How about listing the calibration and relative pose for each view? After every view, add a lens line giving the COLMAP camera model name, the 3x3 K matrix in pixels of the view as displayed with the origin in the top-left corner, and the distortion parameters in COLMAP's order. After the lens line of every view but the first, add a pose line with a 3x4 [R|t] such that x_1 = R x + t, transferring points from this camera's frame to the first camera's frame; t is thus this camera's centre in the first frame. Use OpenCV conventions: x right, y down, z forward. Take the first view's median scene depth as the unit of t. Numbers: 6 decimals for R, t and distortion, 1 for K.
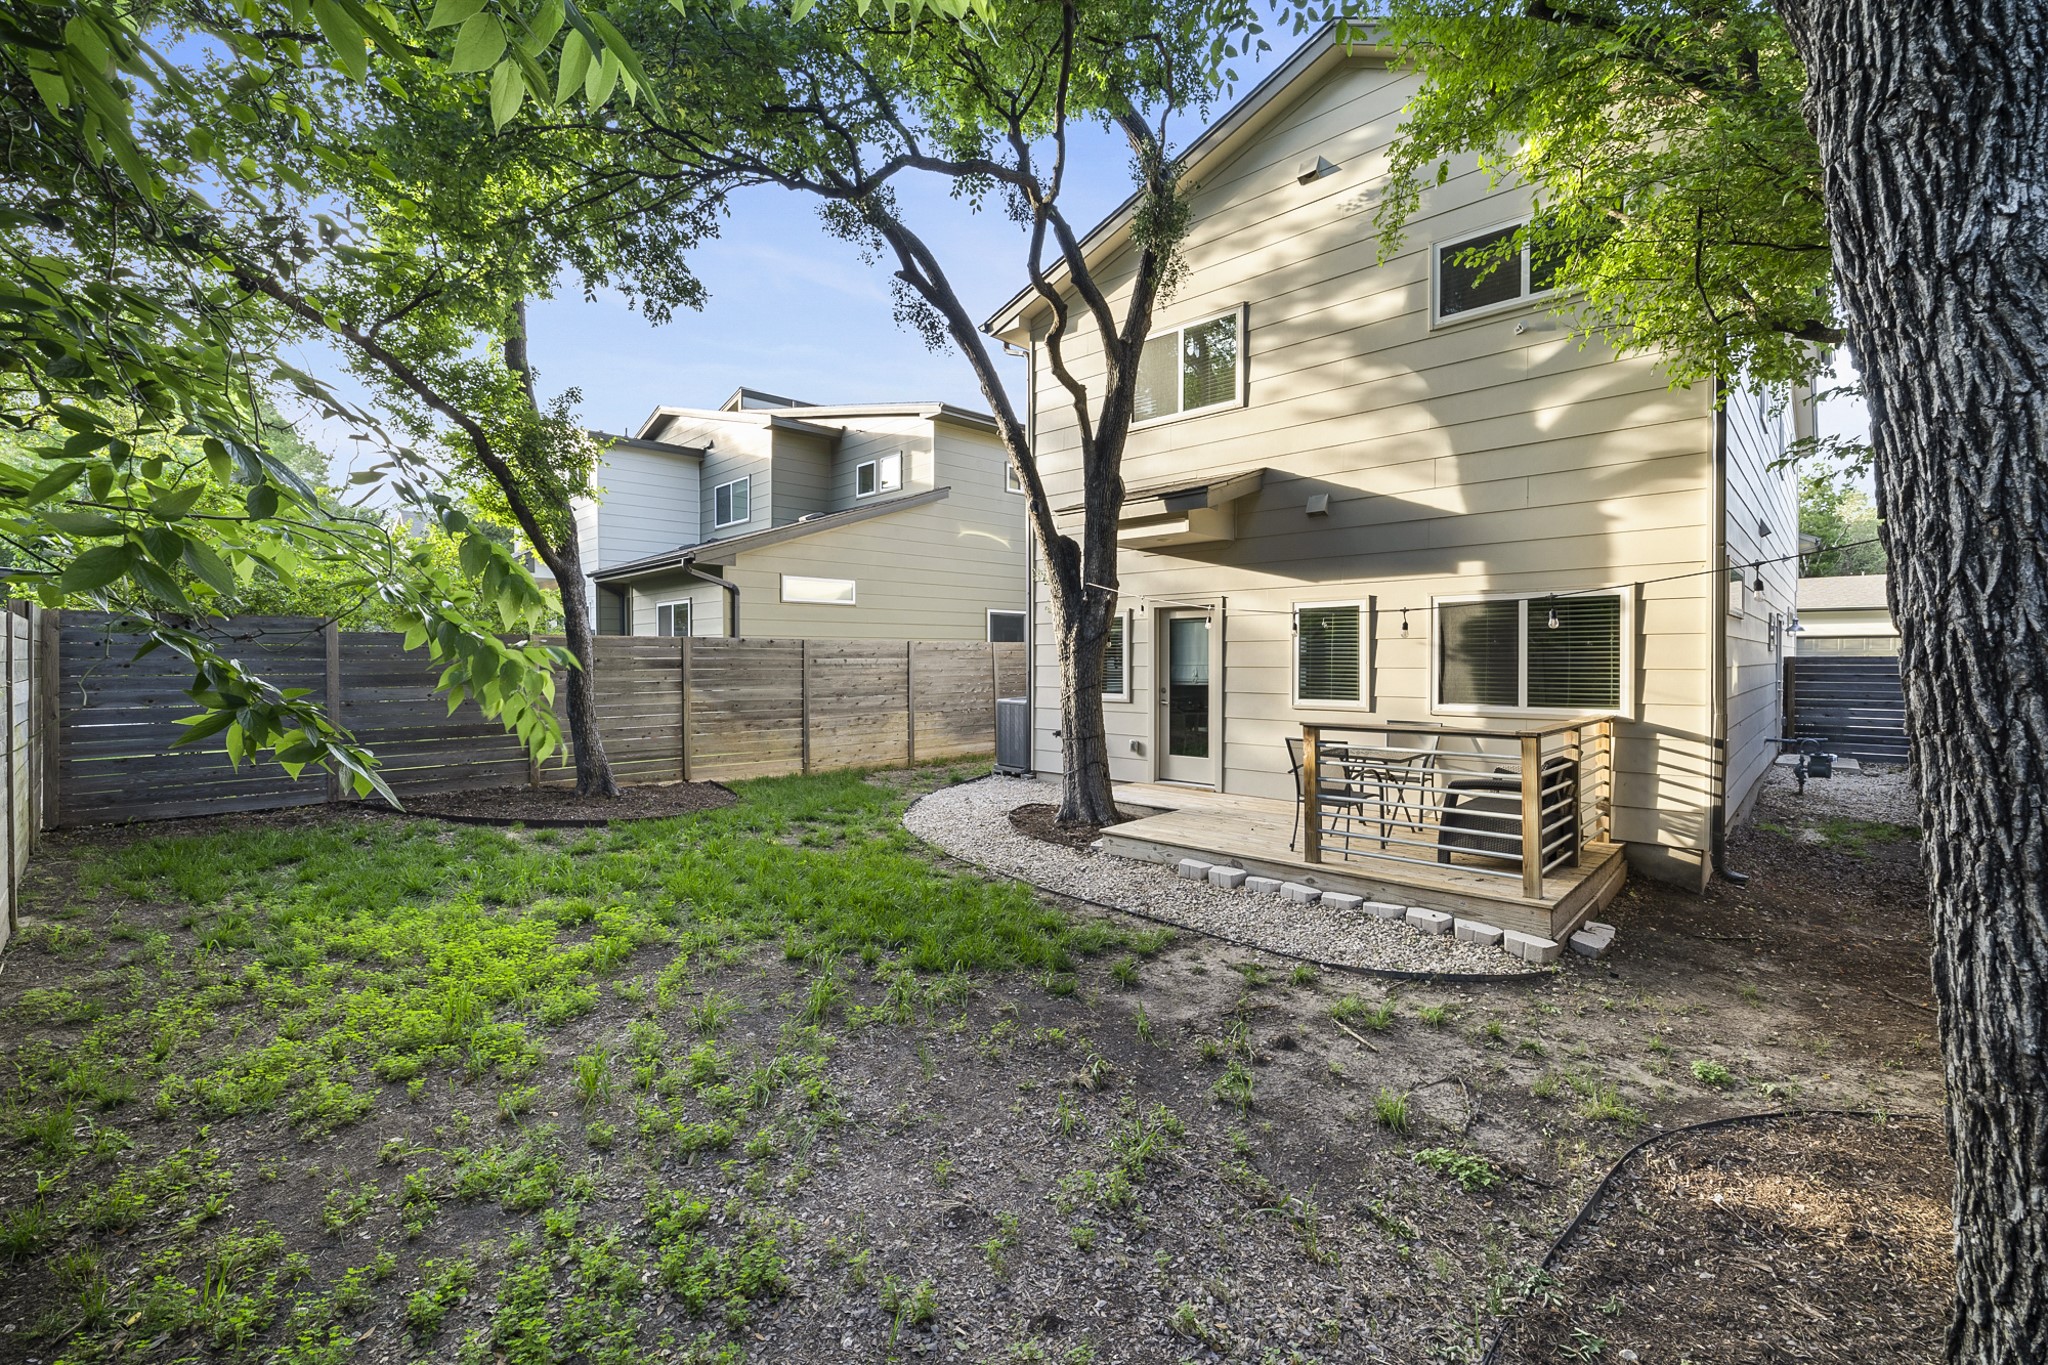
lens RADIAL K [[866.1, 0, 1023.6], [0, 866.1, 678.7], [0, 0, 1]] dist [0.003698, -0.000367]
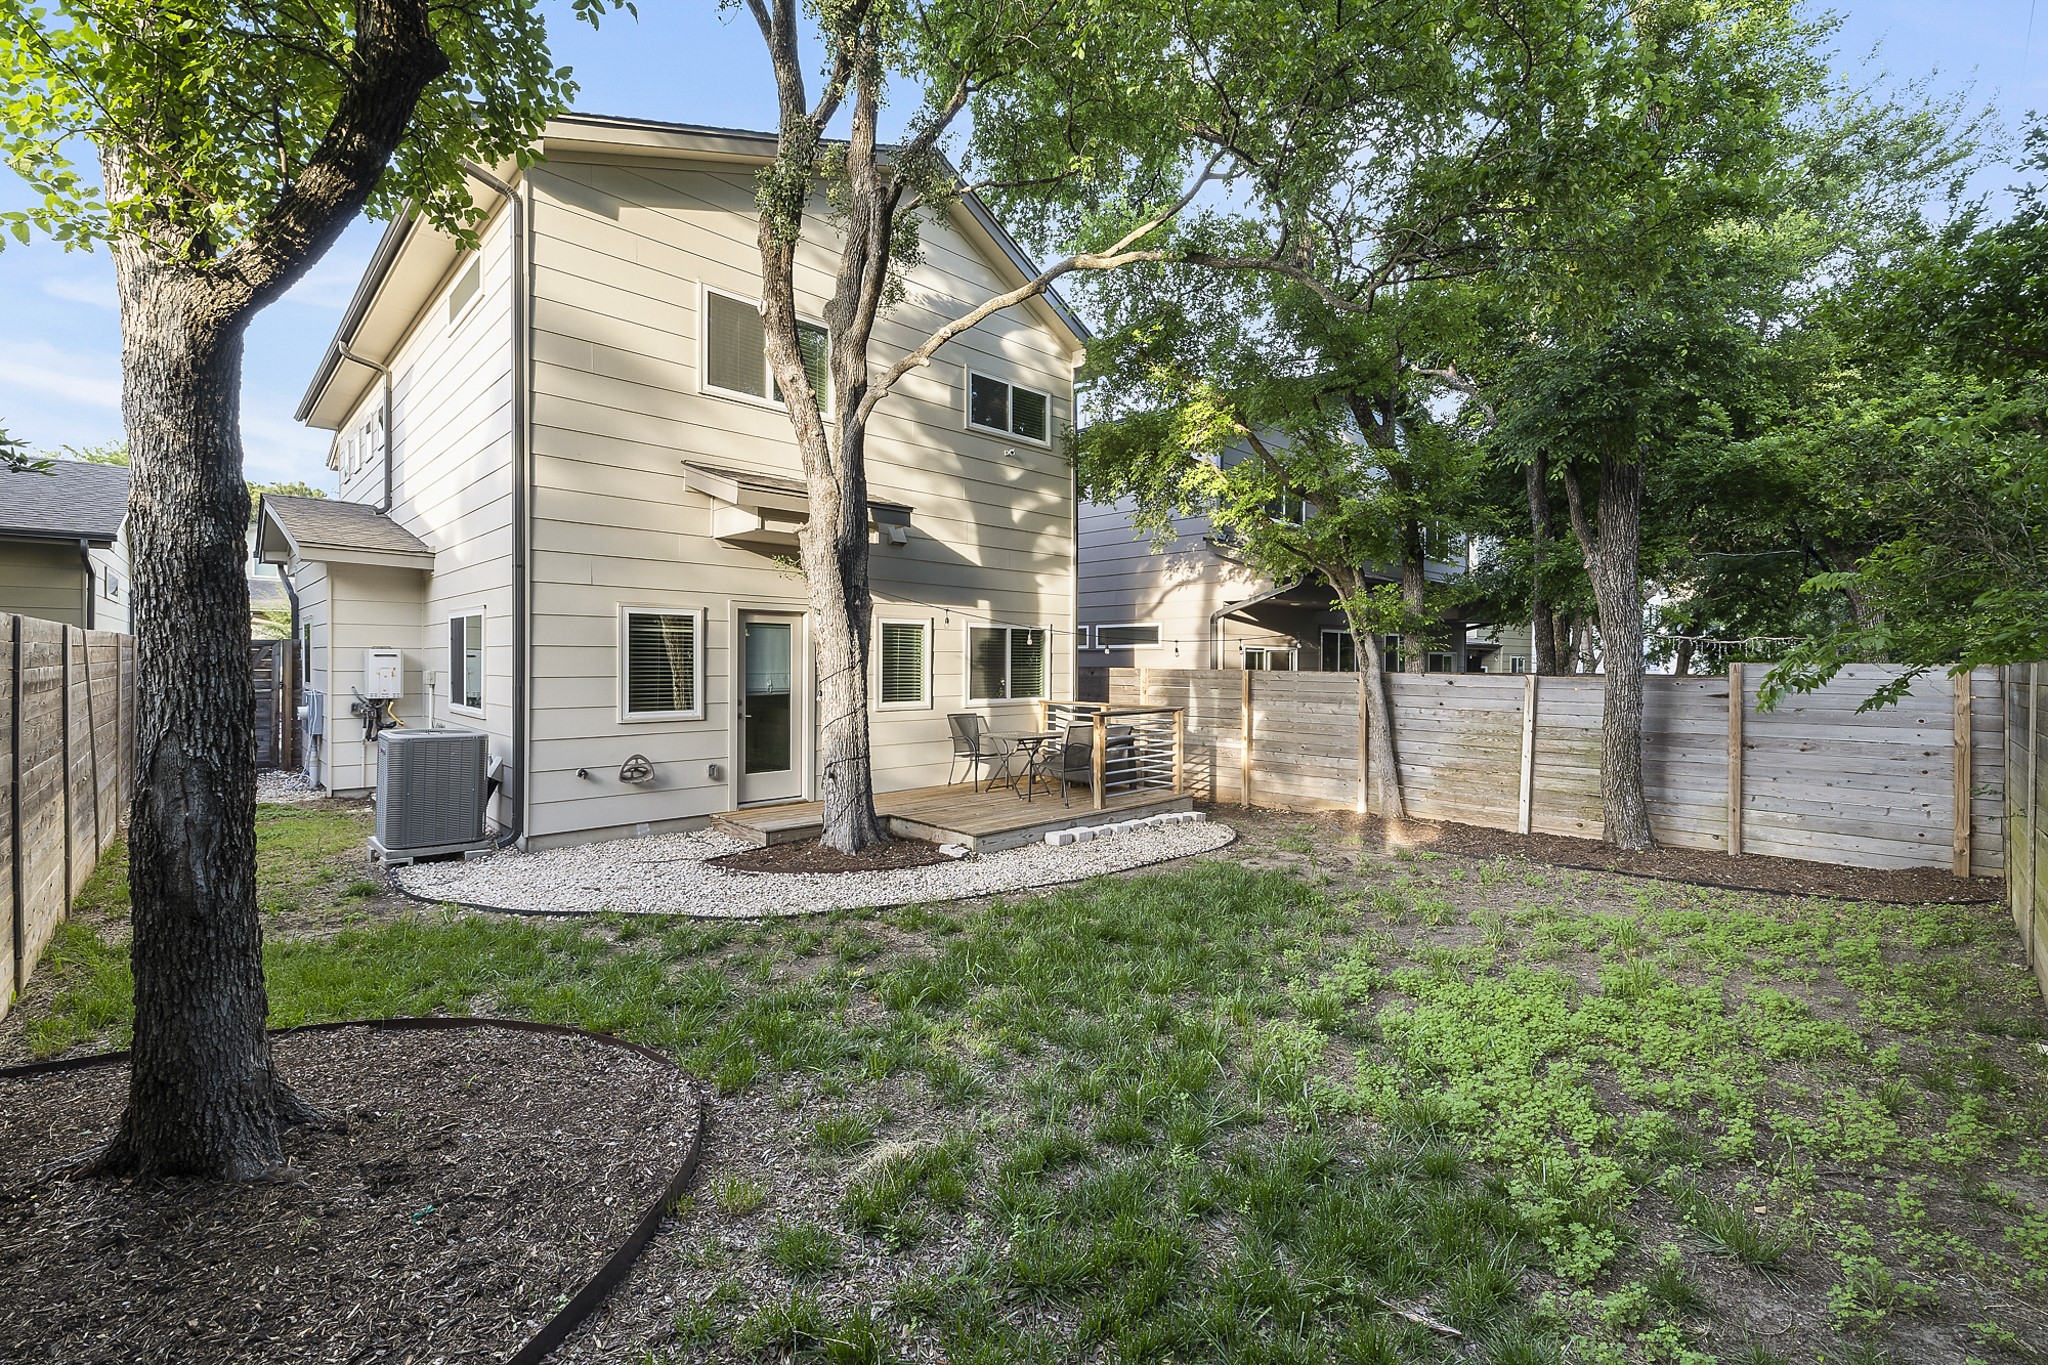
lens RADIAL K [[866.1, 0, 1022.1], [0, 866.1, 669.7], [0, 0, 1]] dist [0.003698, -0.000367]
pose [[0.036711, -0.001438, 0.999325, -0.915068], [0.021153, 0.999776, 0.000661, -0.018864], [-0.999102, 0.021114, 0.036733, 0.876525]]
